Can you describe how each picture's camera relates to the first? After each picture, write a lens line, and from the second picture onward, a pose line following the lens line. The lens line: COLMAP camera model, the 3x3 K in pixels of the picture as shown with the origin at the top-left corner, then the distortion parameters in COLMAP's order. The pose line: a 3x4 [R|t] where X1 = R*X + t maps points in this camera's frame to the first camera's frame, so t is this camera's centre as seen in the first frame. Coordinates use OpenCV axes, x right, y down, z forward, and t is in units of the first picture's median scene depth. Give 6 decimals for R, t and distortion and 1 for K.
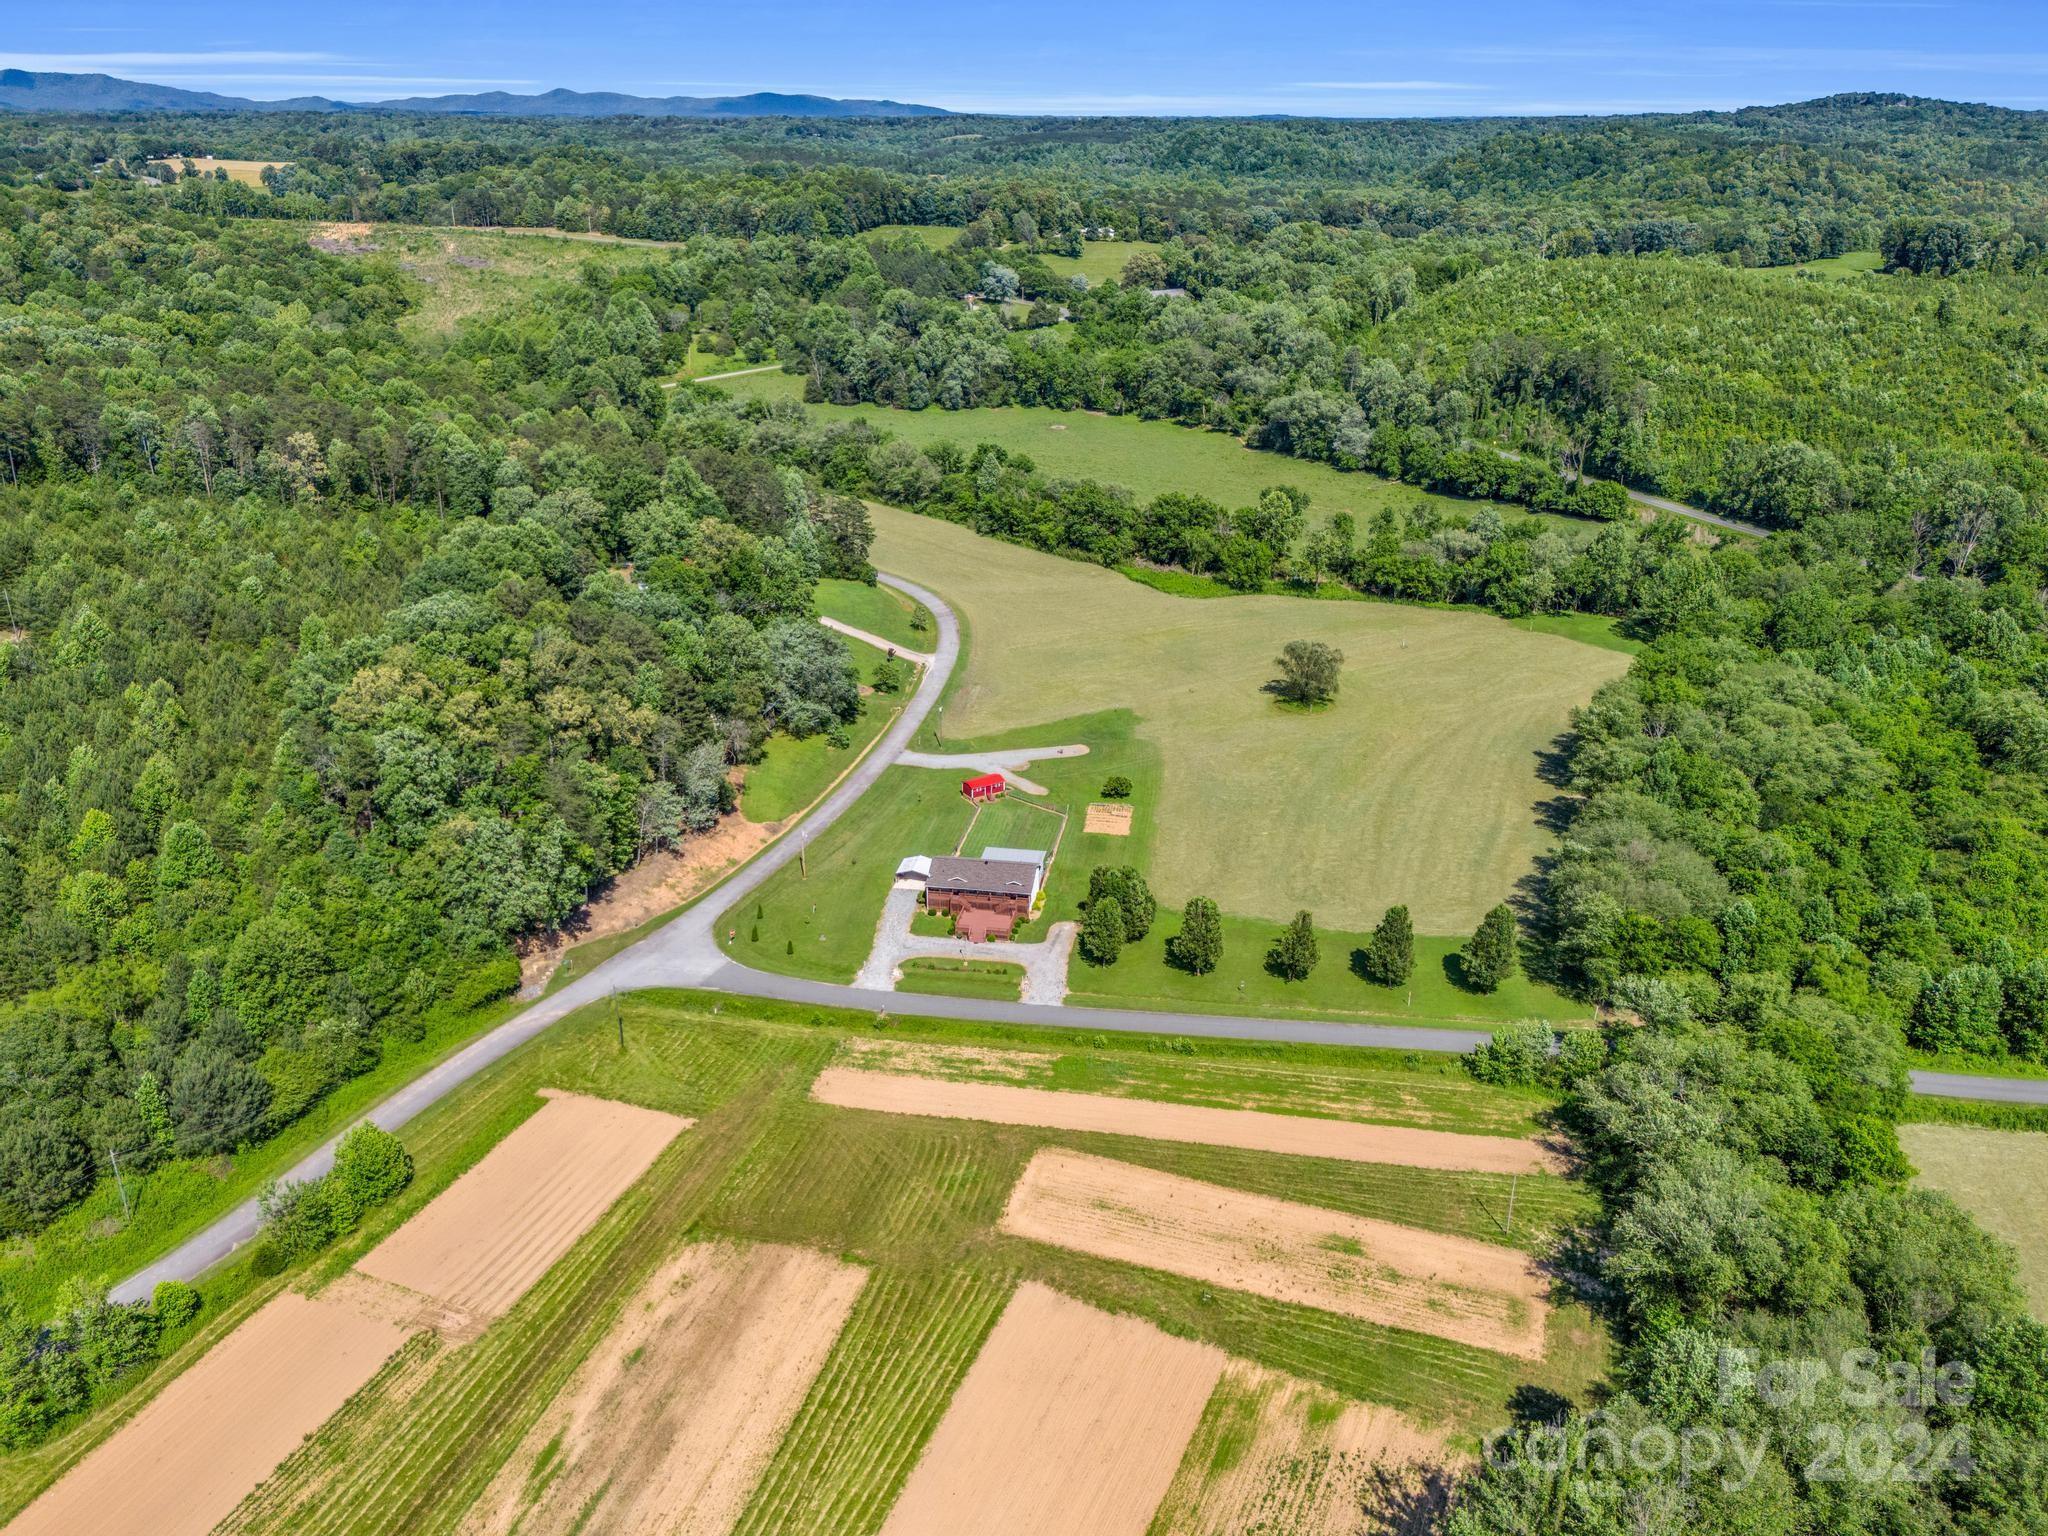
lens RADIAL K [[1581.6, 0, 1038.3], [0, 1581.6, 735.0], [0, 0, 1]] dist [0.117895, -0.151366]
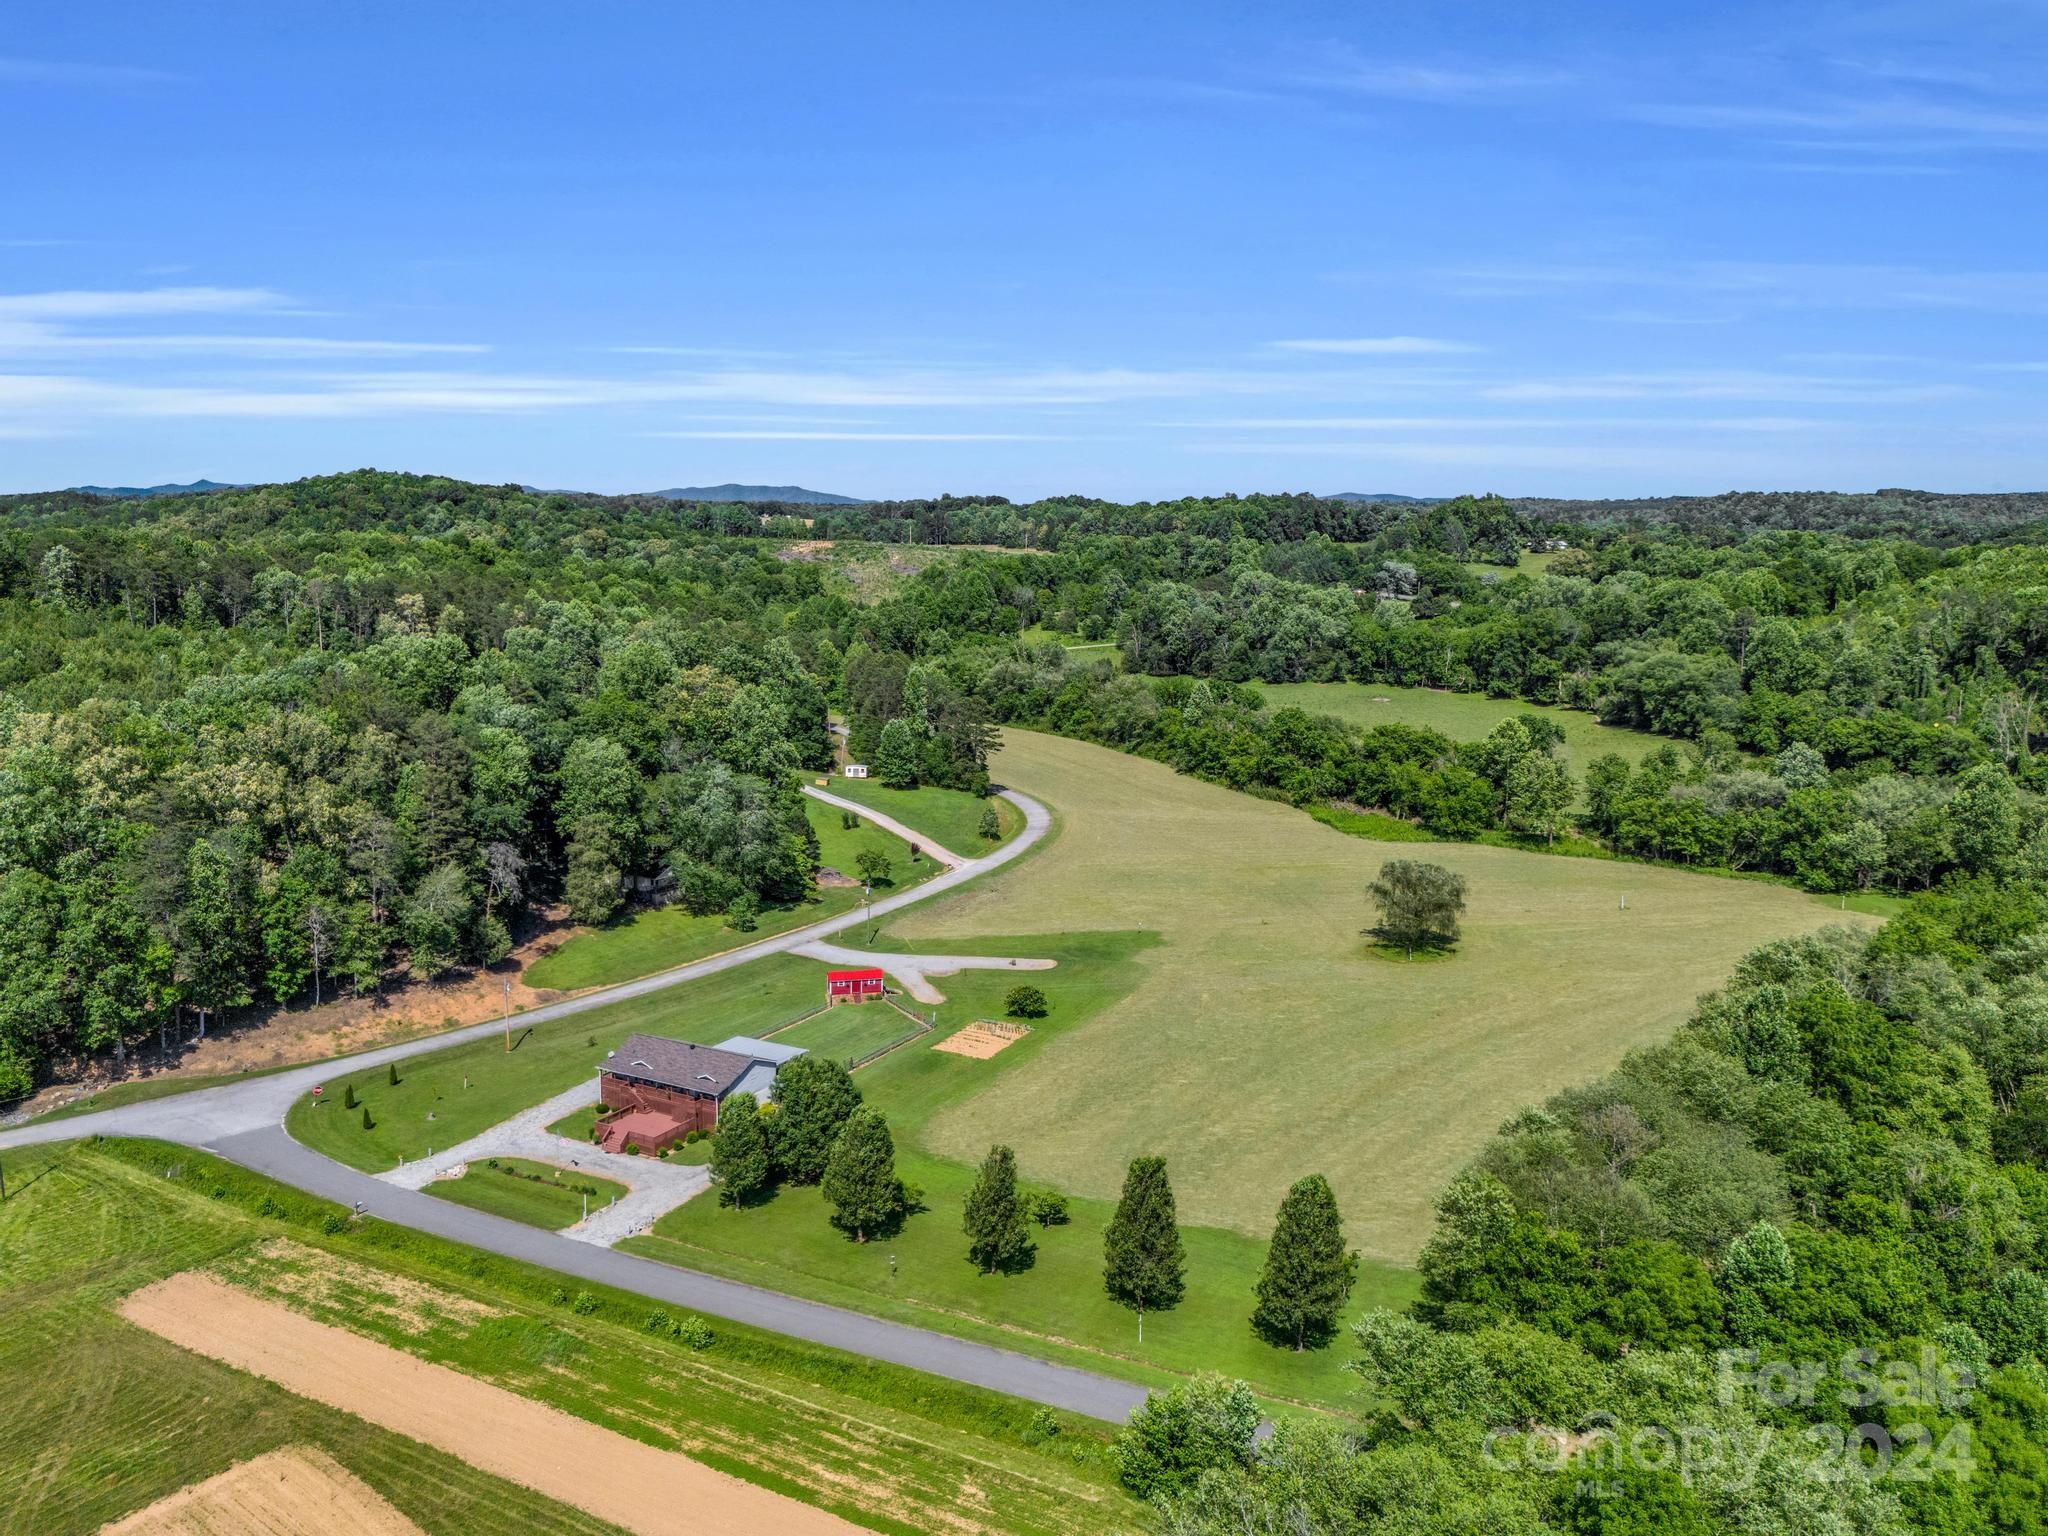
lens RADIAL K [[1581.6, 0, 1038.3], [0, 1581.6, 735.0], [0, 0, 1]] dist [0.117895, -0.151366]
pose [[0.936170, 0.042150, -0.349013, 0.218396], [-0.122568, 0.969625, -0.211669, 0.048654], [0.329490, 0.240936, 0.912900, 0.235802]]
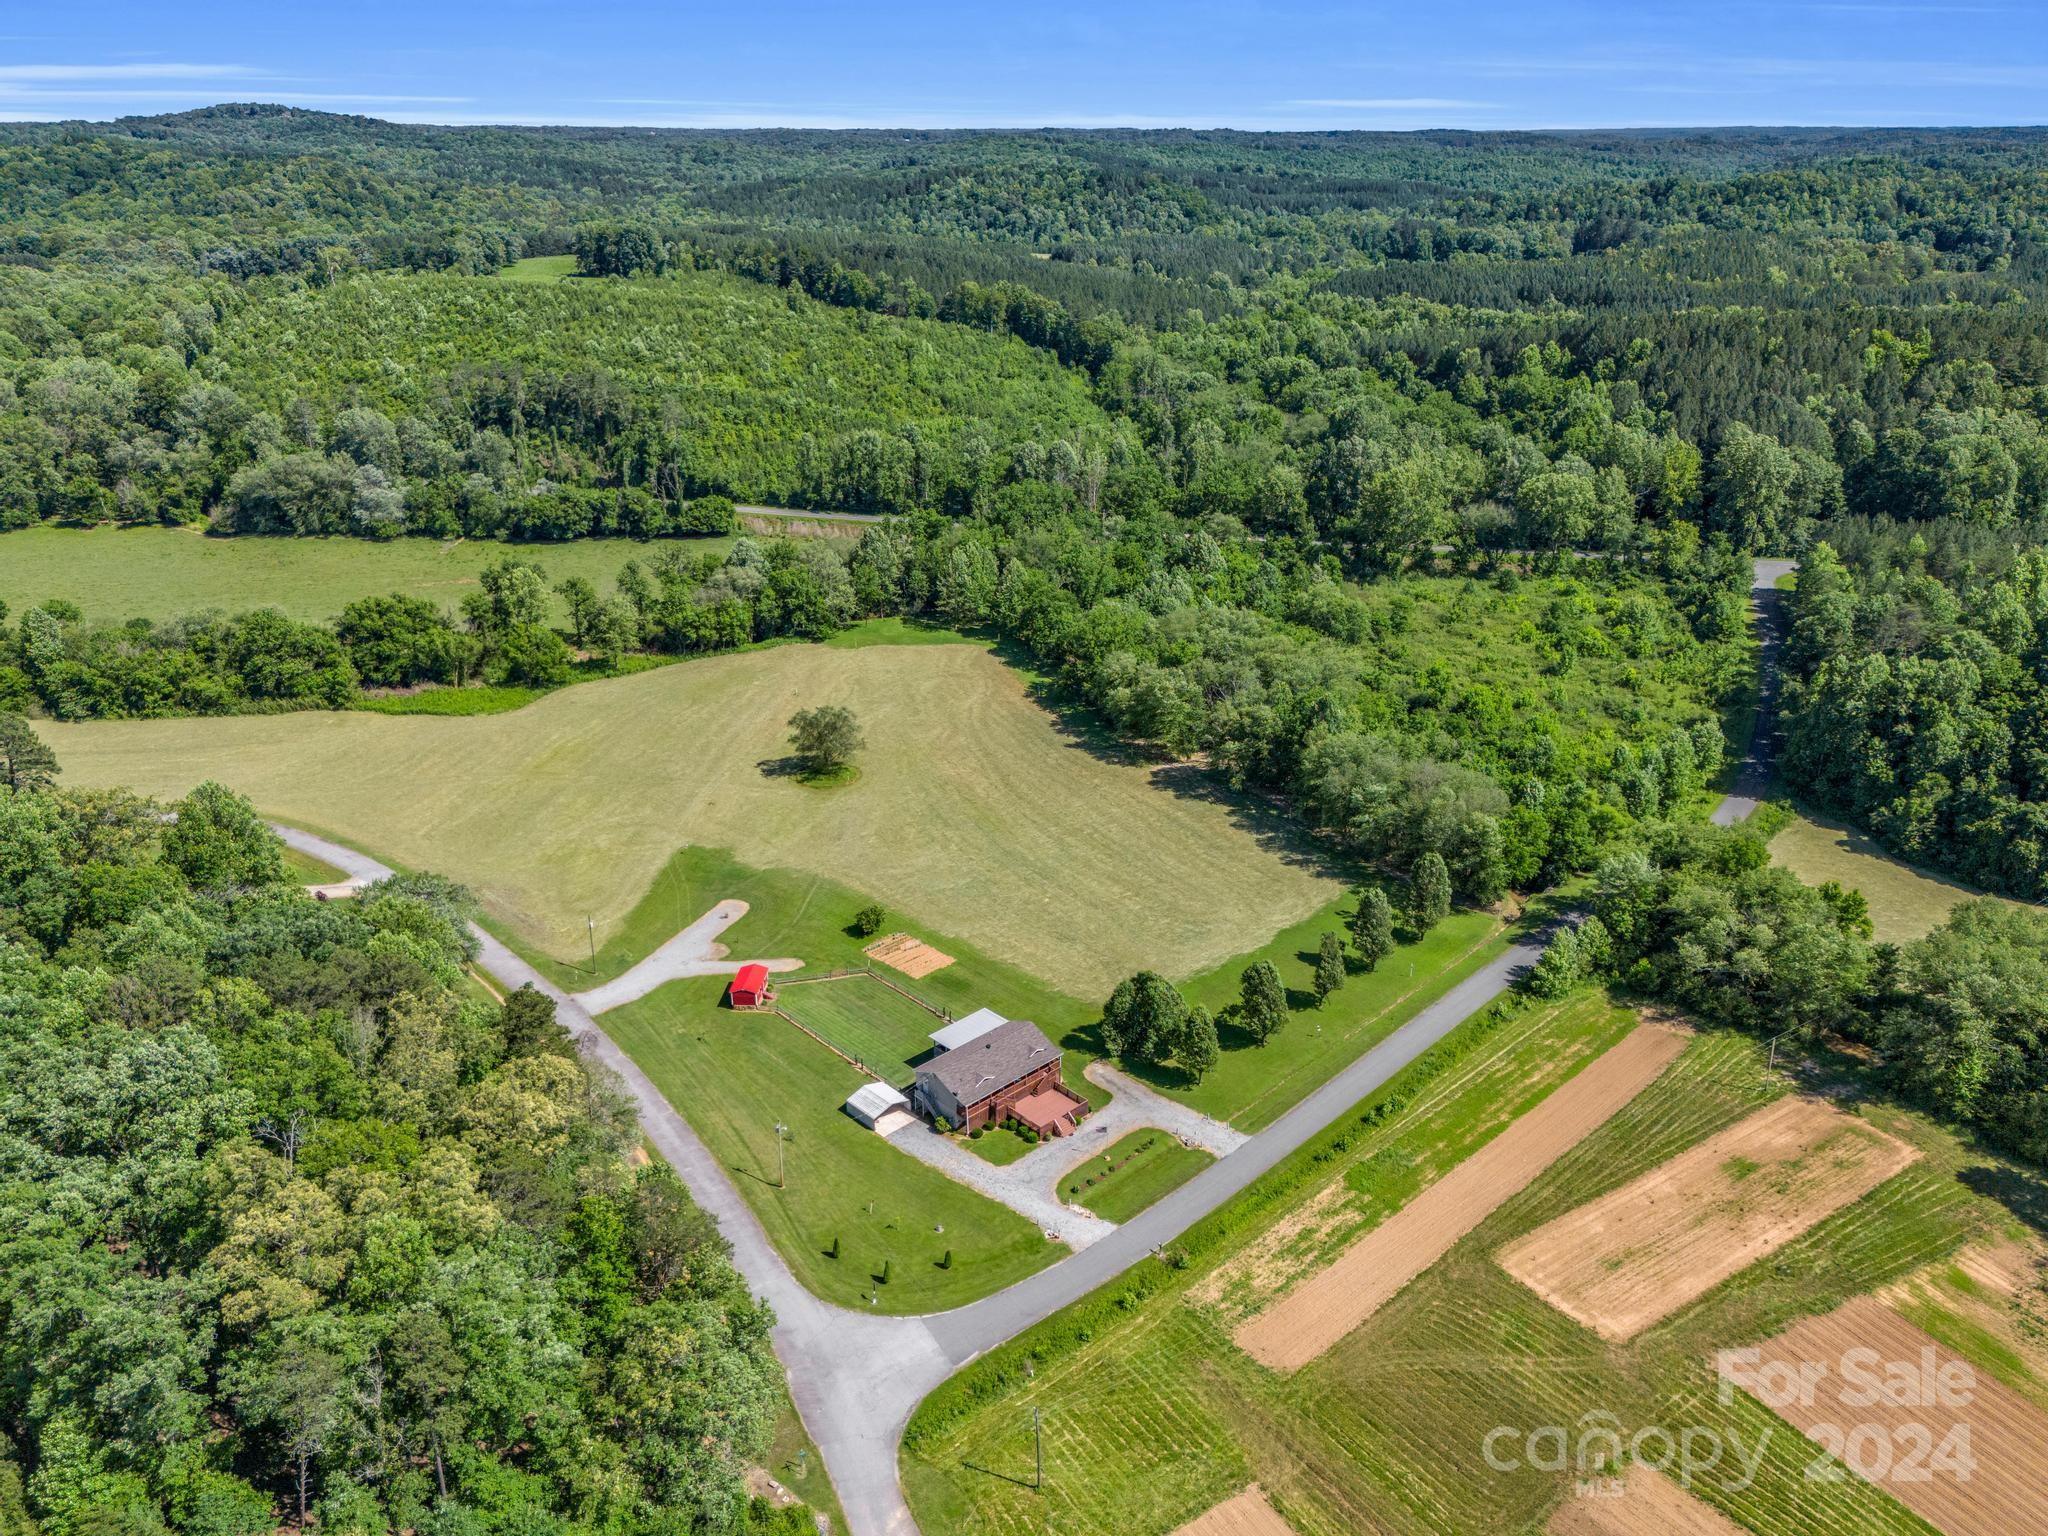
lens RADIAL K [[1581.6, 0, 1038.3], [0, 1581.6, 735.0], [0, 0, 1]] dist [0.117895, -0.151366]
pose [[0.597990, -0.290522, 0.746997, -0.359510], [0.295294, 0.946294, 0.131642, -0.104675], [-0.745124, 0.141863, 0.651663, 0.270673]]
